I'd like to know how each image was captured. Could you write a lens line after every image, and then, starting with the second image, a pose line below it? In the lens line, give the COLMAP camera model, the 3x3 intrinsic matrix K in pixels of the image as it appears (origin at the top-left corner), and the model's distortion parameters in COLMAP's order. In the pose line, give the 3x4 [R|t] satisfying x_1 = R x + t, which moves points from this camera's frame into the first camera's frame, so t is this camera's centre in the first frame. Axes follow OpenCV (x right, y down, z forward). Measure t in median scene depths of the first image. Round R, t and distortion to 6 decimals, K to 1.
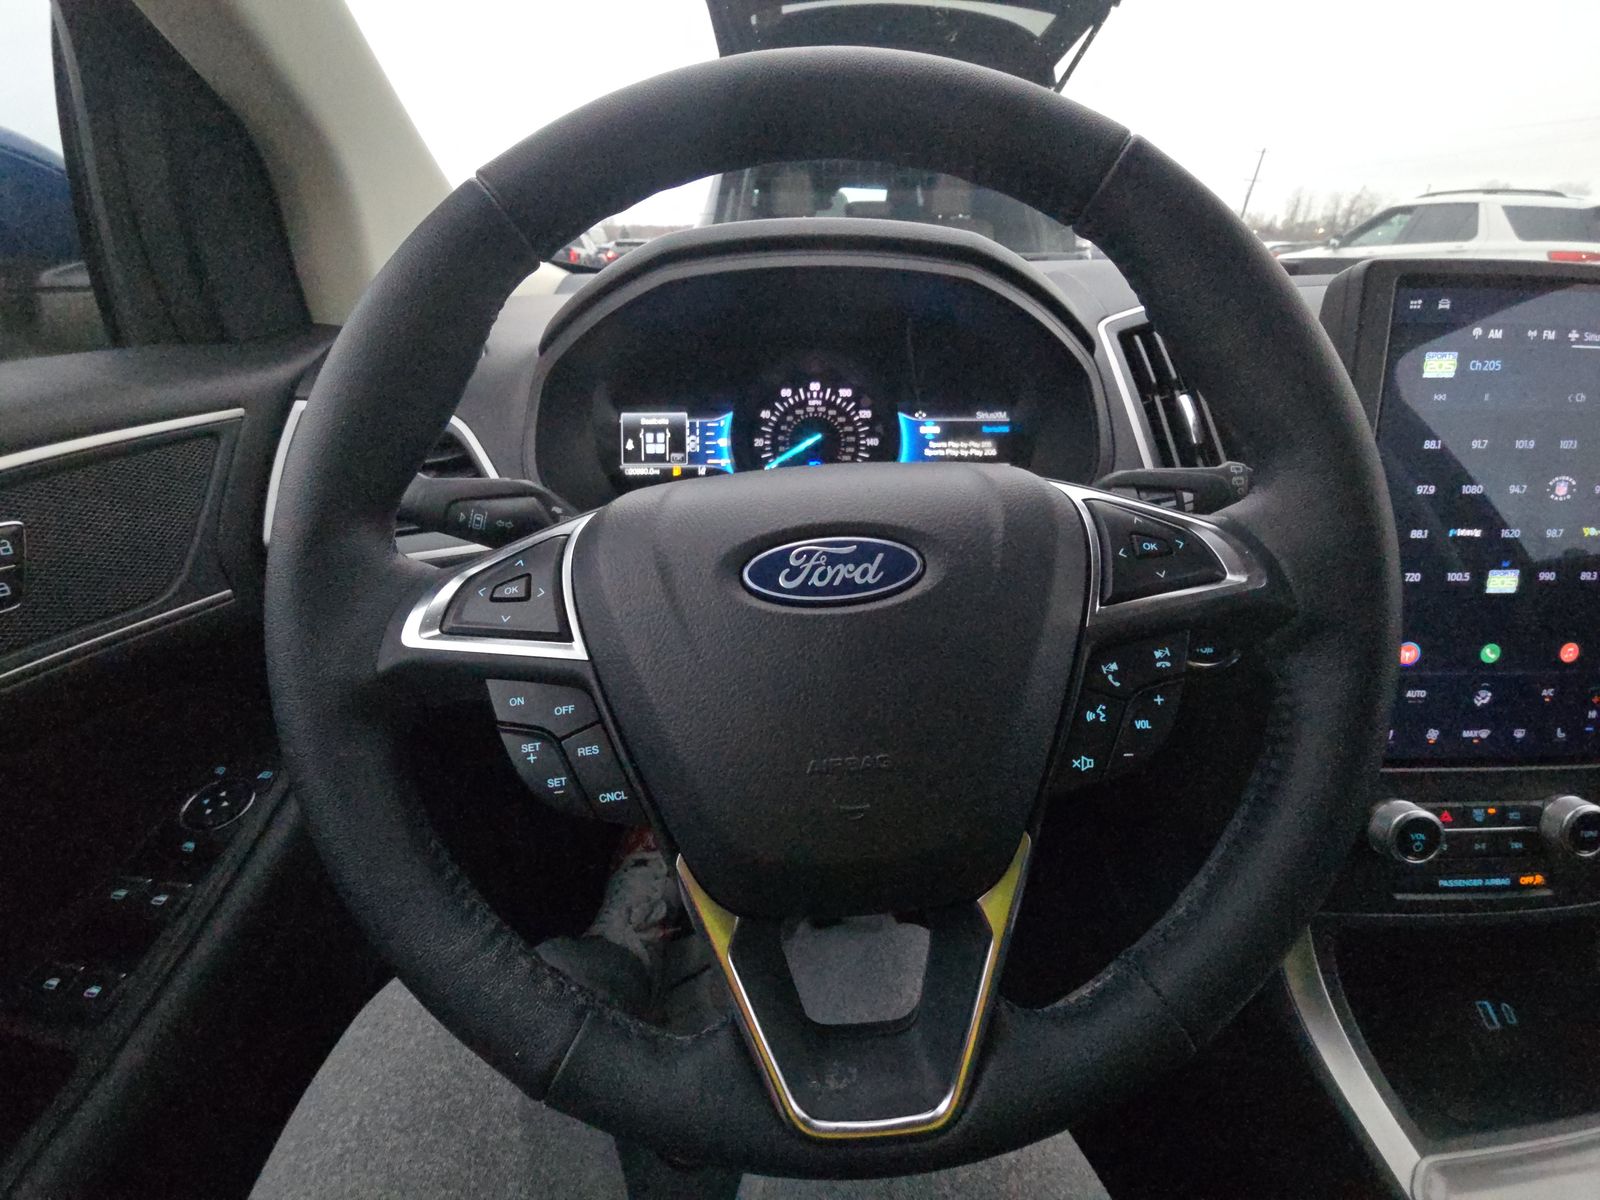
lens RADIAL K [[643.6, 0, 805.8], [0, 643.6, 597.0], [0, 0, 1]] dist [0.012348, -0.008415]
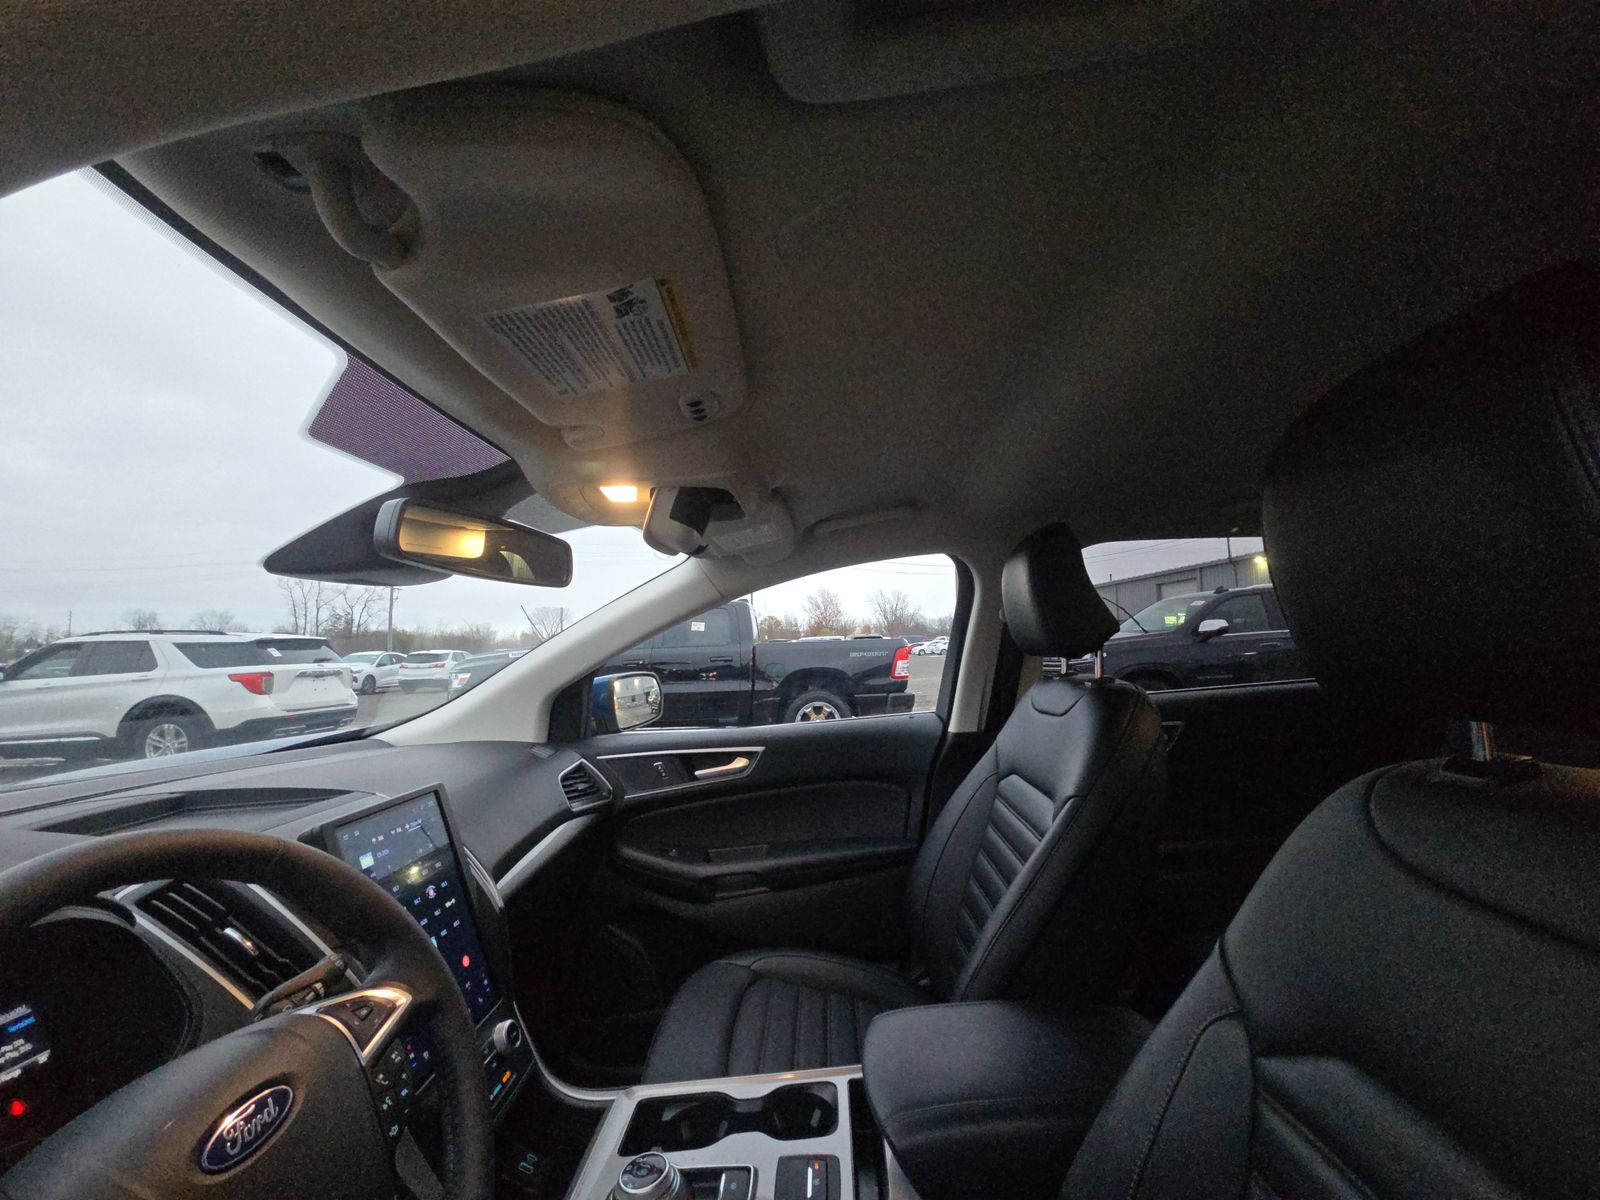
lens RADIAL K [[638.7, 0, 803.0], [0, 638.7, 602.1], [0, 0, 1]] dist [0.018298, -0.014064]
pose [[0.036224, 0.074224, 0.996583, -0.674082], [0.494242, 0.865409, -0.082419, -0.152427], [-0.868569, 0.495539, -0.005336, -0.367954]]
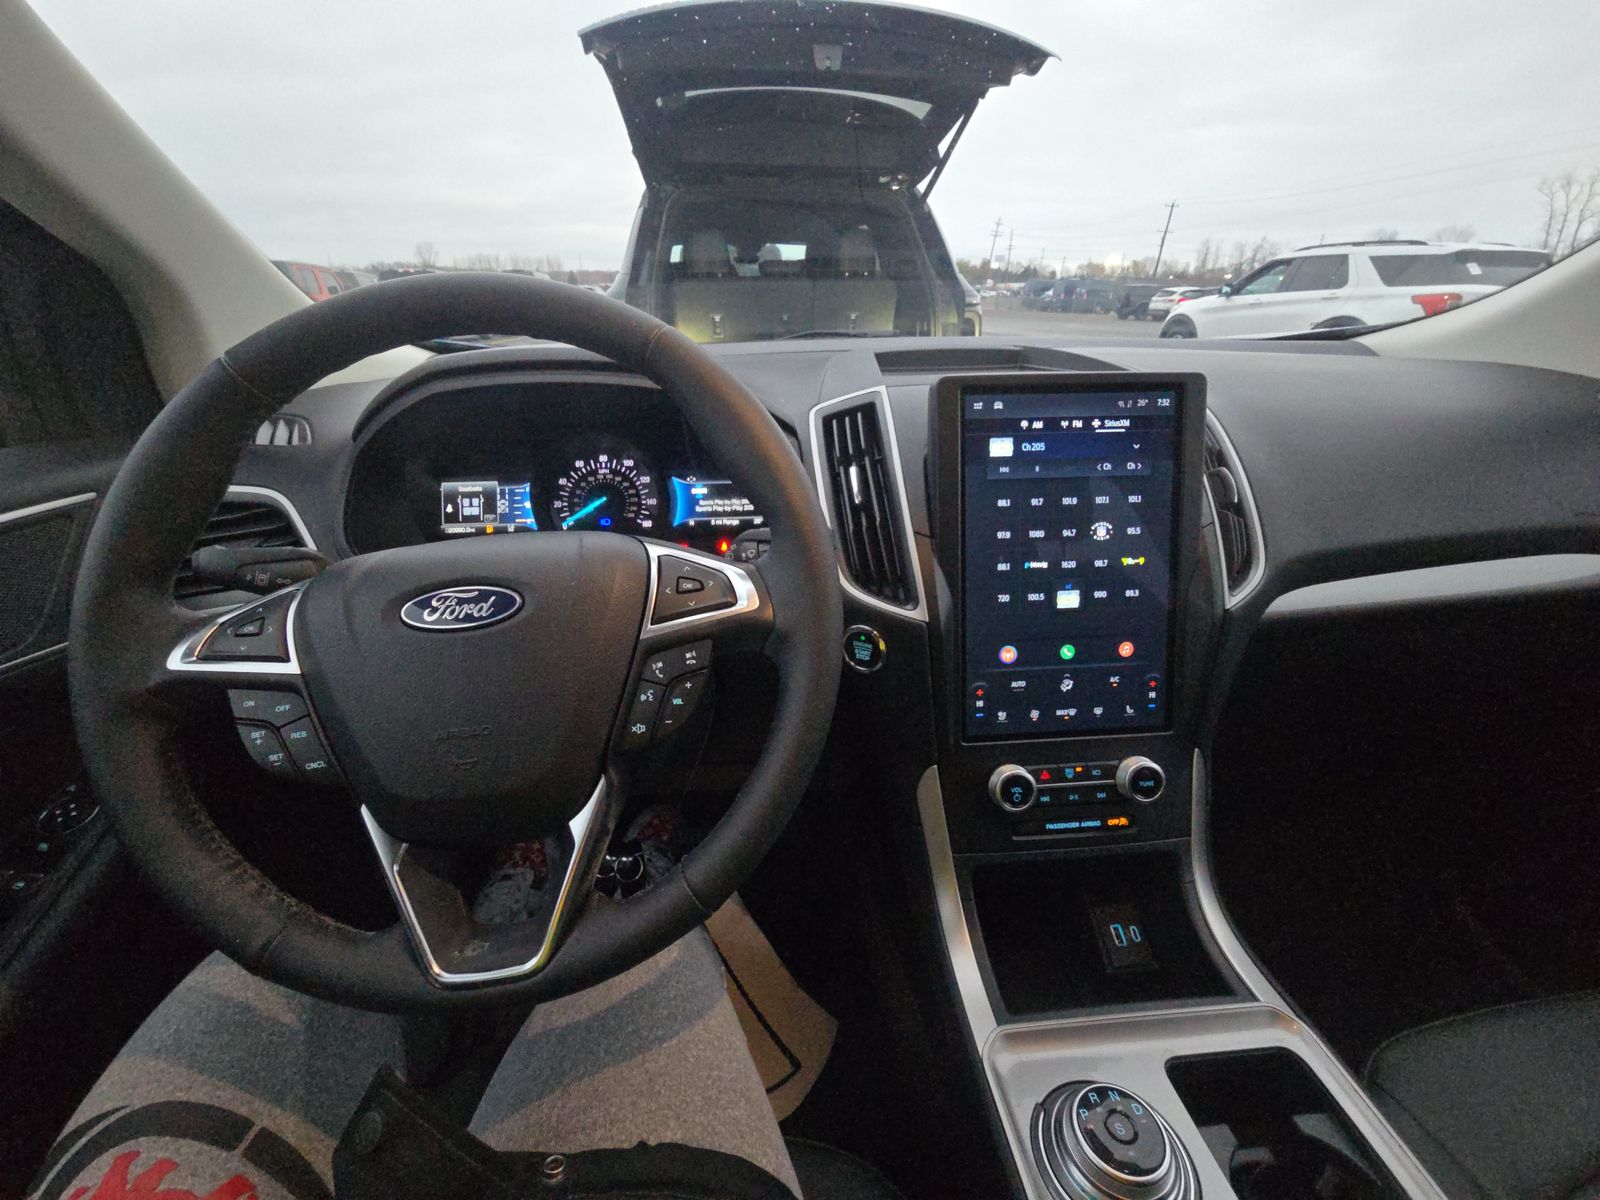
lens RADIAL K [[643.6, 0, 805.8], [0, 643.6, 597.0], [0, 0, 1]] dist [0.012348, -0.008415]
pose [[0.997455, -0.031681, 0.063872, 0.314770], [0.035047, 0.998017, -0.052287, 0.016979], [-0.062089, 0.054392, 0.996587, -0.243030]]
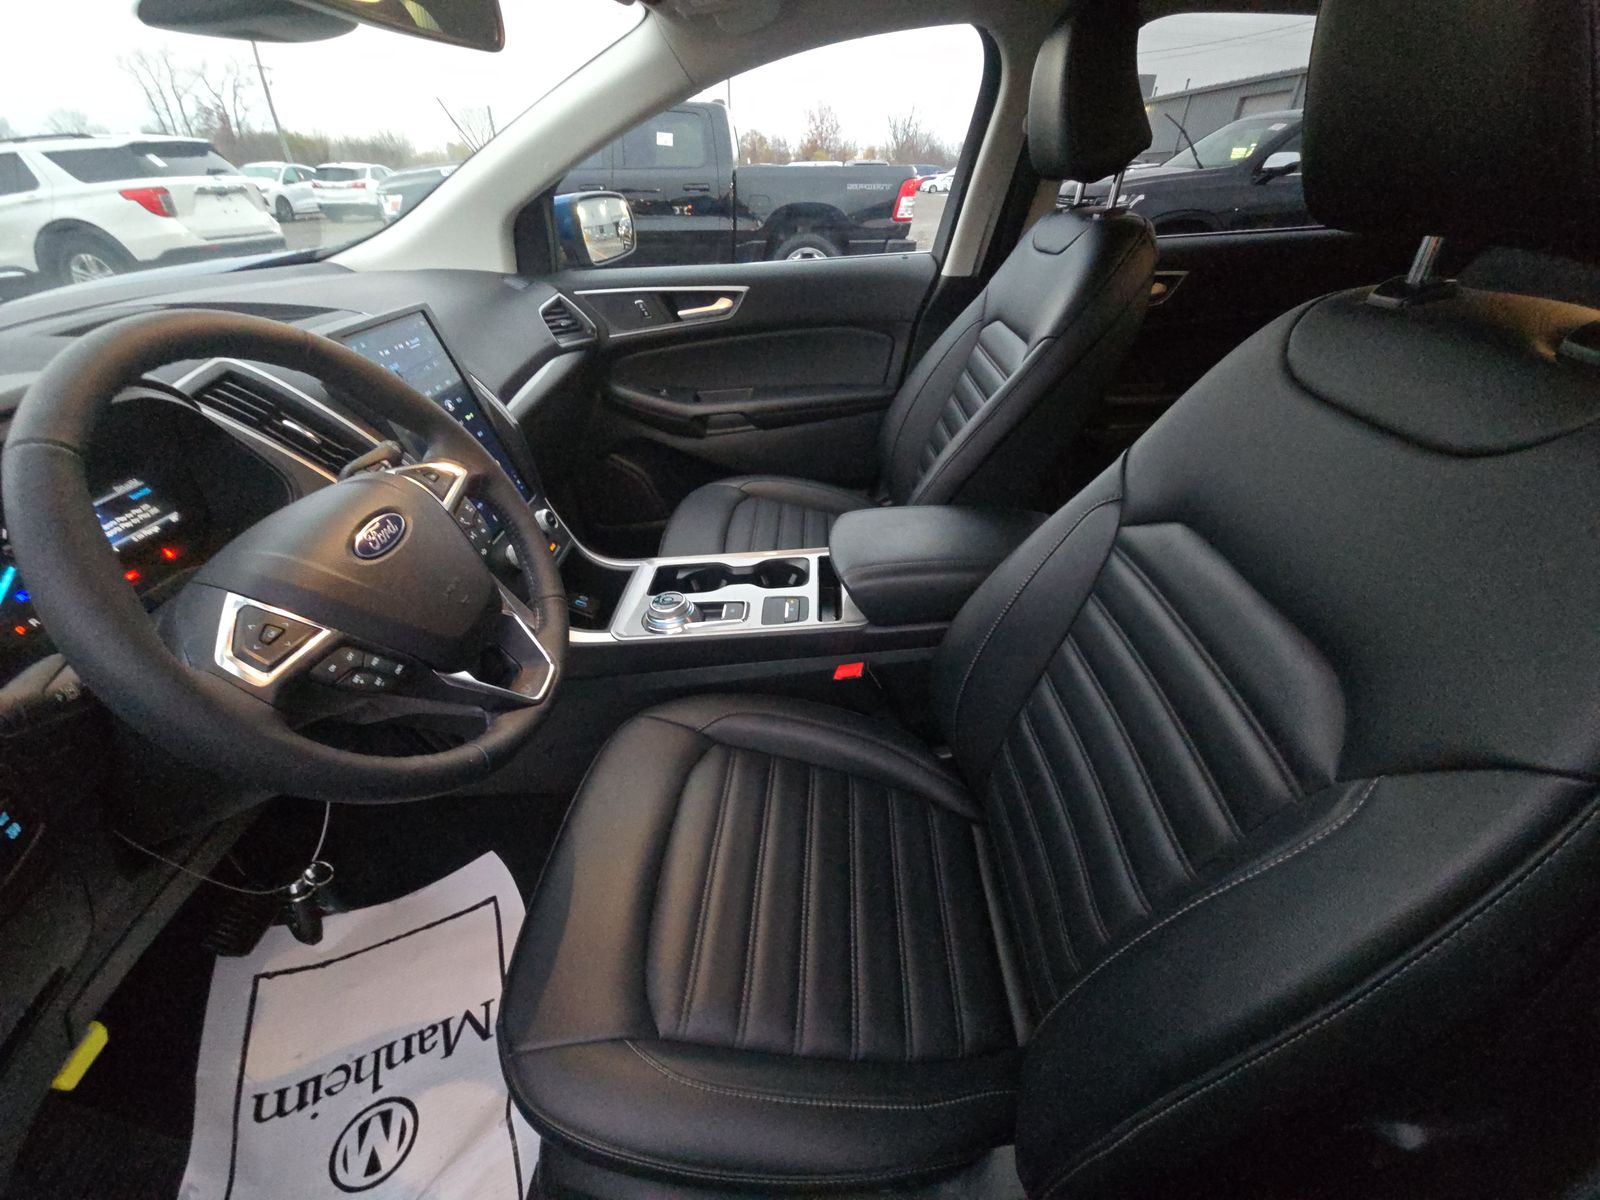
lens RADIAL K [[643.6, 0, 805.8], [0, 643.6, 597.0], [0, 0, 1]] dist [0.012348, -0.008415]
pose [[0.019545, -0.539147, 0.841985, -0.816368], [0.466627, 0.749719, 0.469235, -0.102482], [-0.884238, 0.383721, 0.266234, -0.356437]]
